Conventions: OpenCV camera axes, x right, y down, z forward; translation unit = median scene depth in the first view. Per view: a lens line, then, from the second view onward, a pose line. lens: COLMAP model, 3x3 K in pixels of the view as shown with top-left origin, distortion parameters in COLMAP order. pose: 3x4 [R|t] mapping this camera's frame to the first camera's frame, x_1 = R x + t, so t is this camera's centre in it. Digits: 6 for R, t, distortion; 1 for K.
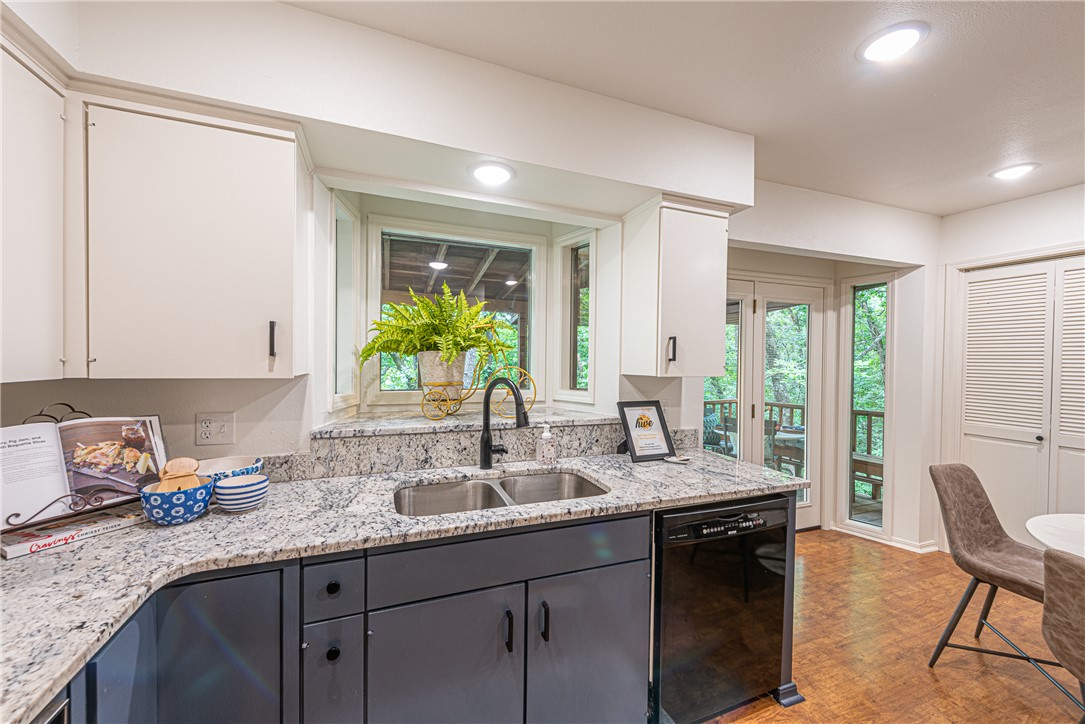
lens RADIAL K [[426.0, 0, 544.2], [0, 426.0, 365.1], [0, 0, 1]] dist [0.003190, -0.000738]
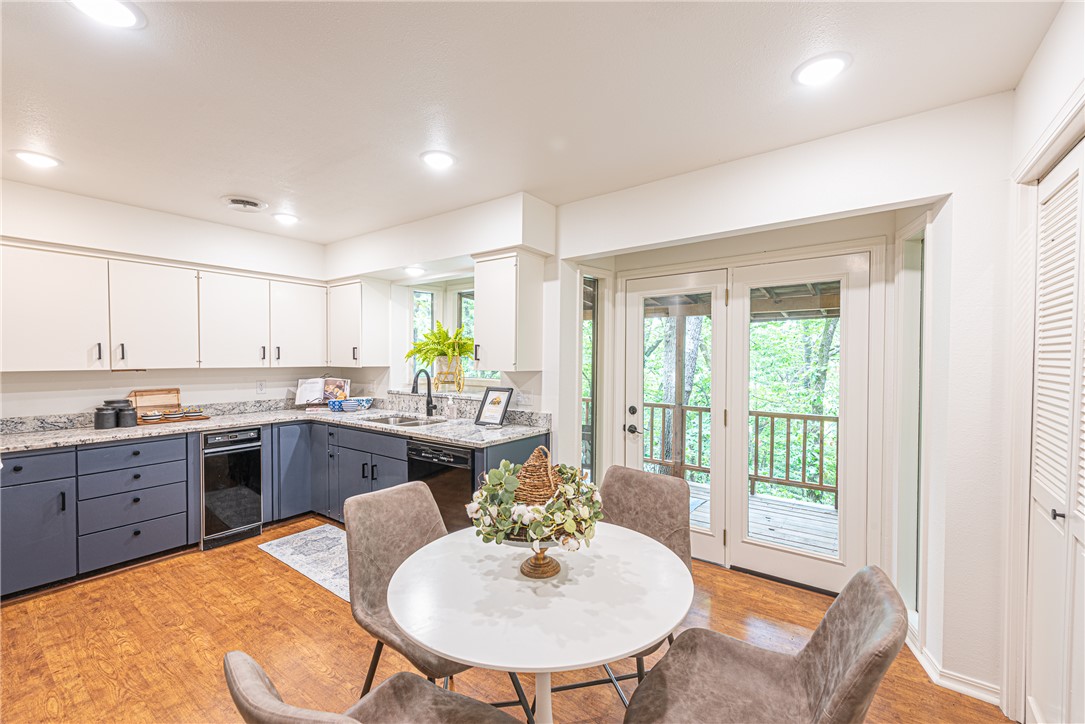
lens RADIAL K [[448.2, 0, 550.1], [0, 448.2, 366.6], [0, 0, 1]] dist [0.011454, -0.000148]
pose [[0.545654, 0.007185, -0.837980, 1.858065], [-0.009607, 0.999951, 0.002319, 0.006236], [0.837955, 0.006785, 0.545697, 0.336475]]
